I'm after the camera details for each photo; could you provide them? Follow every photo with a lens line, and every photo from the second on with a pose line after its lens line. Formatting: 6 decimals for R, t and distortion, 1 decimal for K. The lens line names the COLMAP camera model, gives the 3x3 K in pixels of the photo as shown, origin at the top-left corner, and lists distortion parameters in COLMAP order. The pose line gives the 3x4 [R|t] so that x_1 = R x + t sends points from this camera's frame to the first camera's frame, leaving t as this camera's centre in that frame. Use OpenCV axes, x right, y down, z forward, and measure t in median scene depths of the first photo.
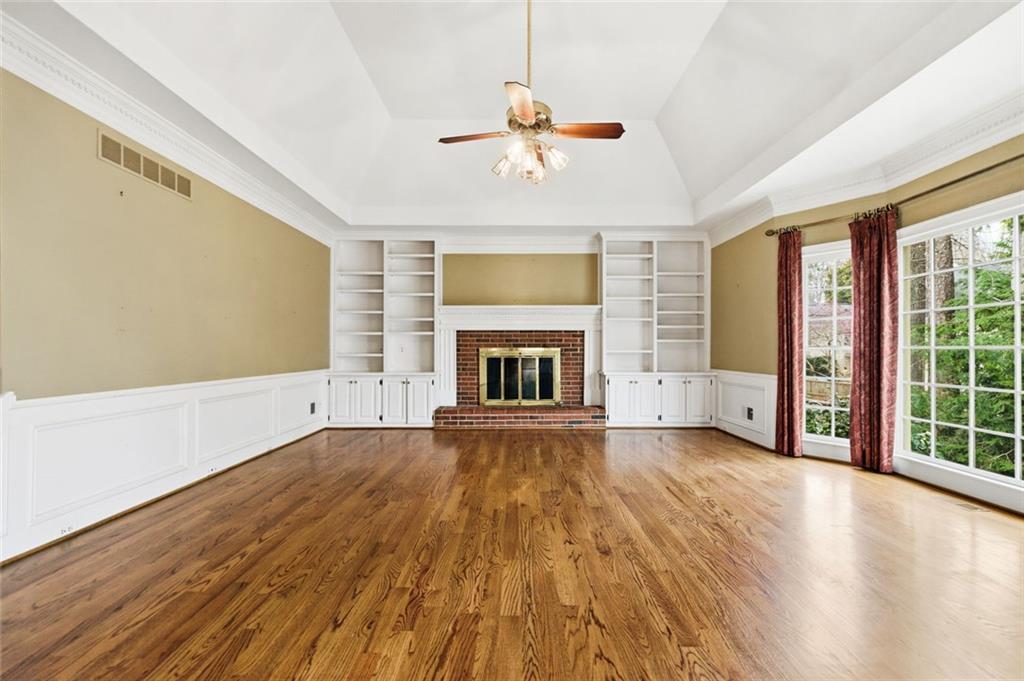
lens RADIAL K [[440.5, 0, 513.4], [0, 440.5, 347.7], [0, 0, 1]] dist [0.010365, -0.002003]
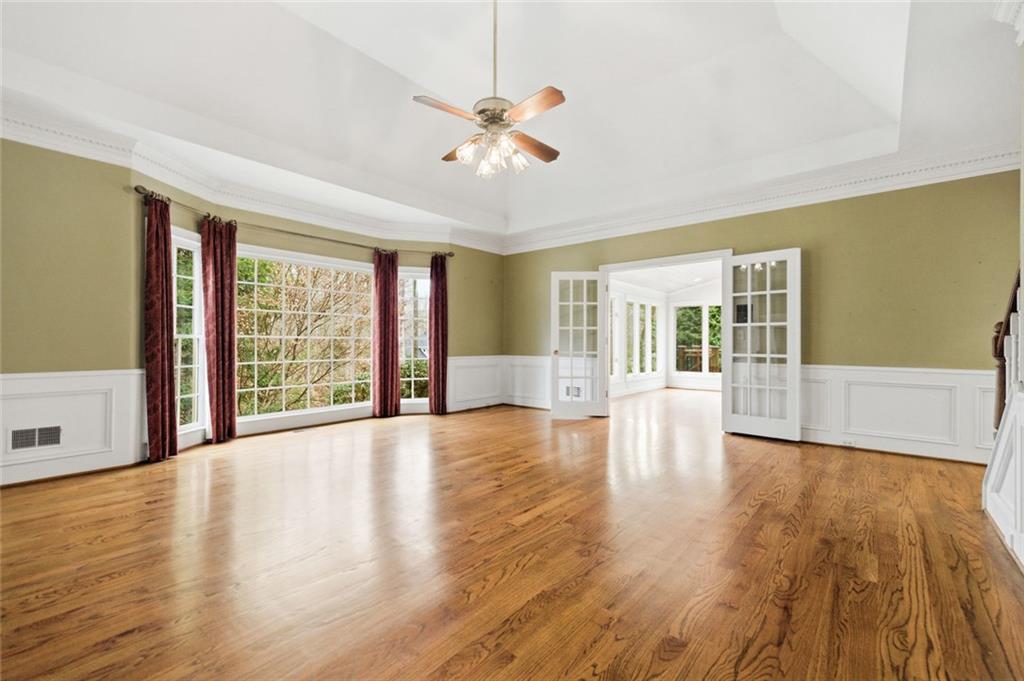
lens RADIAL K [[440.5, 0, 512.0], [0, 440.5, 341.0], [0, 0, 1]] dist [0.010365, -0.002003]
pose [[-0.765977, -0.001978, 0.642865, -0.685186], [-0.006676, 0.999966, -0.004878, 0.017851], [-0.642833, -0.008028, -0.765964, 1.822622]]
